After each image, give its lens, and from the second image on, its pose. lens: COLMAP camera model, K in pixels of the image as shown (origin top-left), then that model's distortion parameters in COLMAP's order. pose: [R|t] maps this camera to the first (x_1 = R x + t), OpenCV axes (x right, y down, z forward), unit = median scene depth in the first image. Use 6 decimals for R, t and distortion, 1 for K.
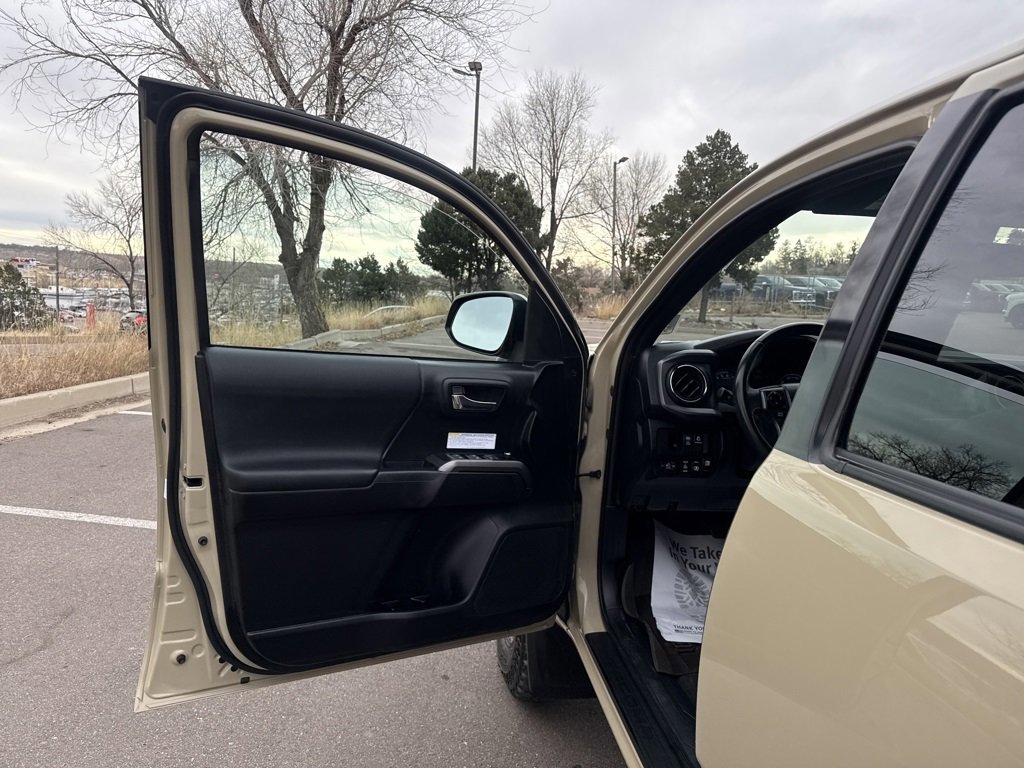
lens RADIAL K [[717.7, 0, 513.3], [0, 717.7, 390.1], [0, 0, 1]] dist [0.002215, -0.008194]
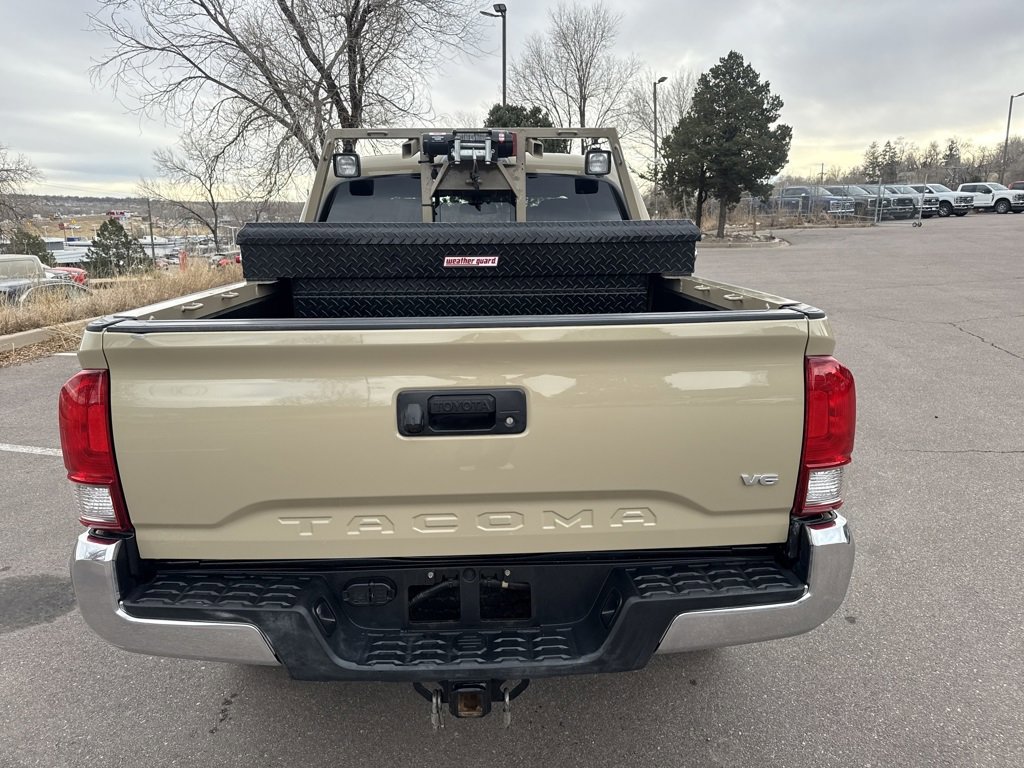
lens RADIAL K [[723.8, 0, 512.0], [0, 723.8, 384.0], [0, 0, 1]] dist [-0.011870, 0.002512]
pose [[0.992871, -0.031585, -0.114935, 0.071117], [0.041741, 0.995328, 0.087061, 0.016803], [0.111648, -0.091238, 0.989551, -0.120373]]
